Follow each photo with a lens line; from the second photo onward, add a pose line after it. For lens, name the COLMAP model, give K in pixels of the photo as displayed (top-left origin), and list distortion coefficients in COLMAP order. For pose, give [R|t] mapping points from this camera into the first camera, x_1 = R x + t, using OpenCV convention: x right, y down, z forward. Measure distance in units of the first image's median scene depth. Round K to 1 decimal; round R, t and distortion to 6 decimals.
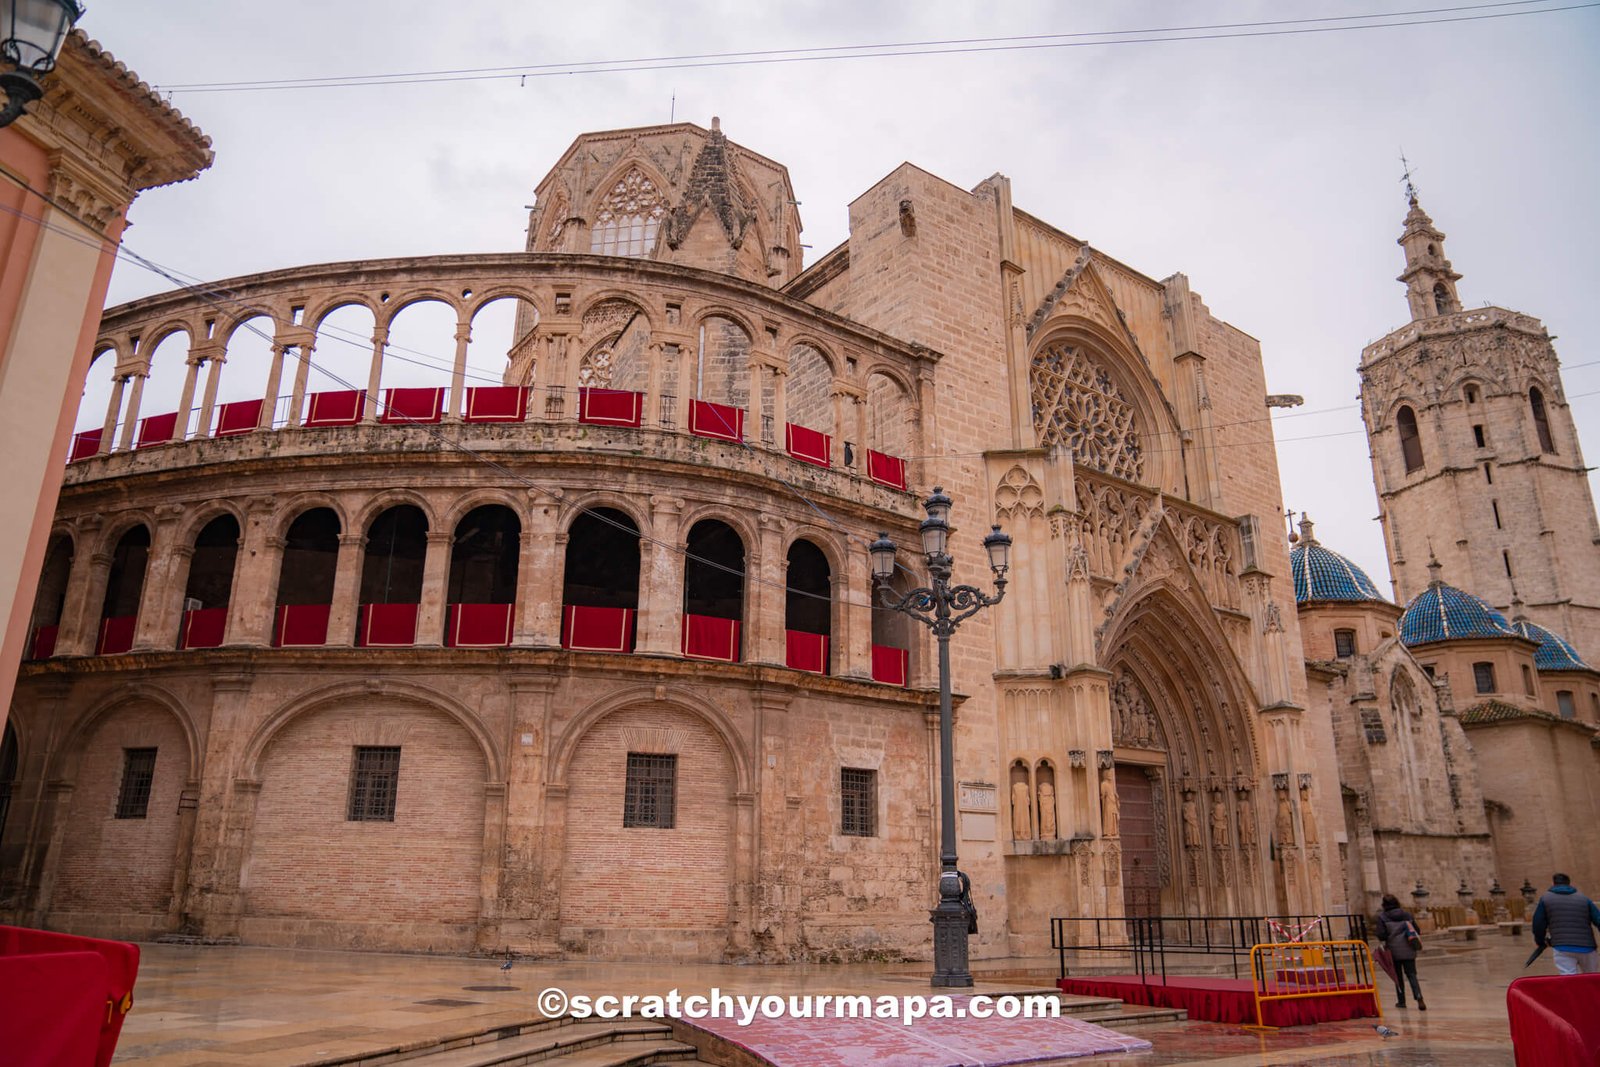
lens RADIAL K [[1084.2, 0, 800.0], [0, 1084.2, 533.5], [0, 0, 1]] dist [-0.129070, 0.095100]
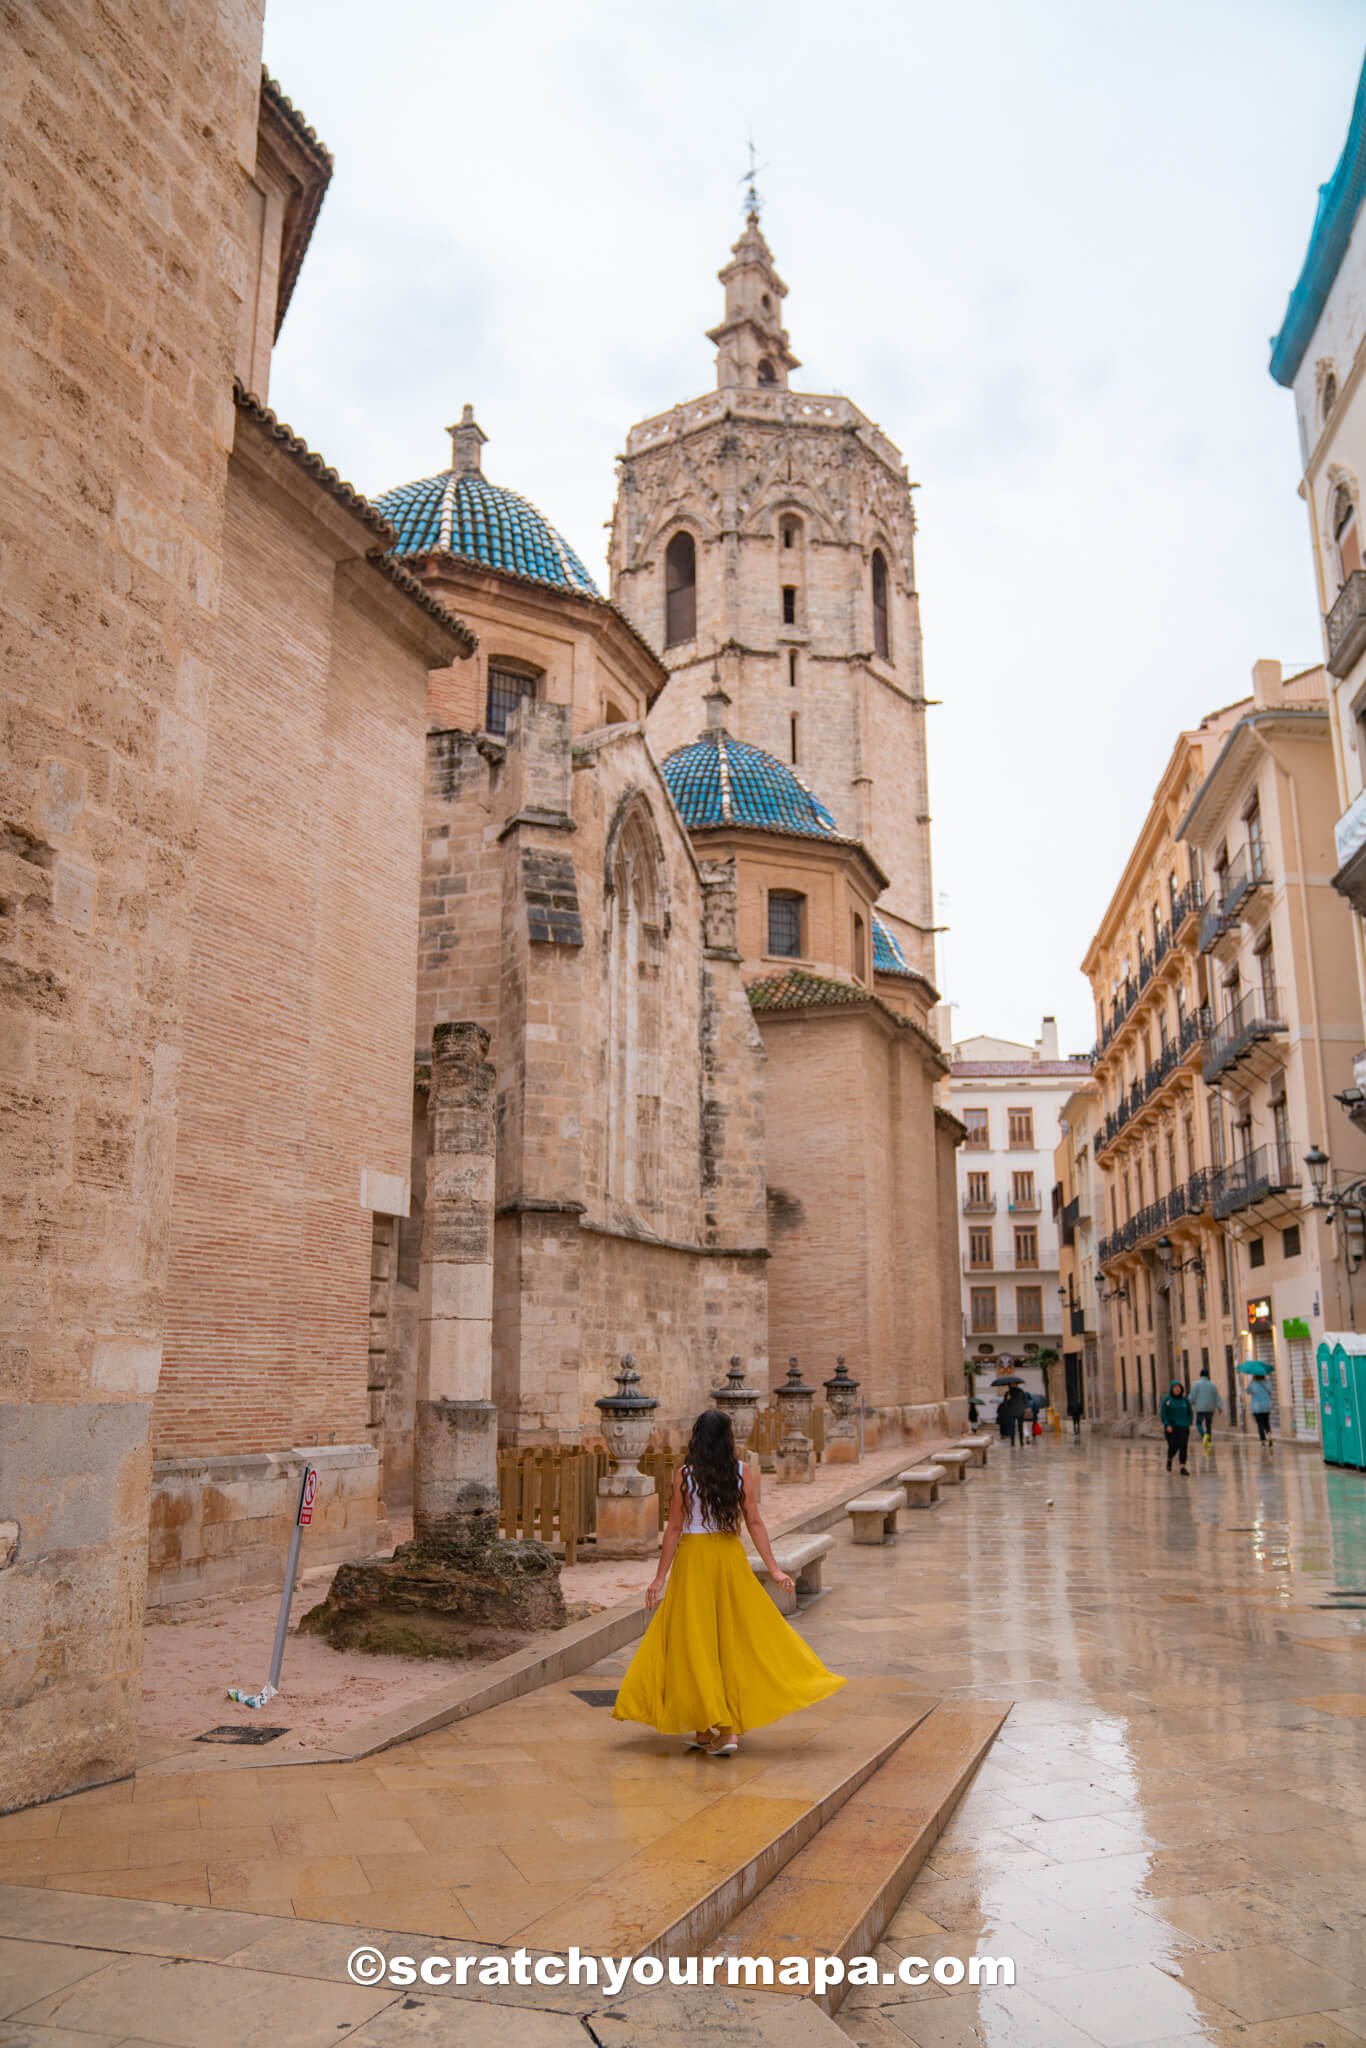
lens RADIAL K [[1580.0, 0, 683.0], [0, 1580.0, 1024.0], [0, 0, 1]] dist [-0.071926, 0.001760]
pose [[0.829070, 0.111852, 0.547843, 0.159969], [-0.169778, 0.983887, 0.056053, 0.095640], [-0.532746, -0.139484, 0.834701, 0.285178]]
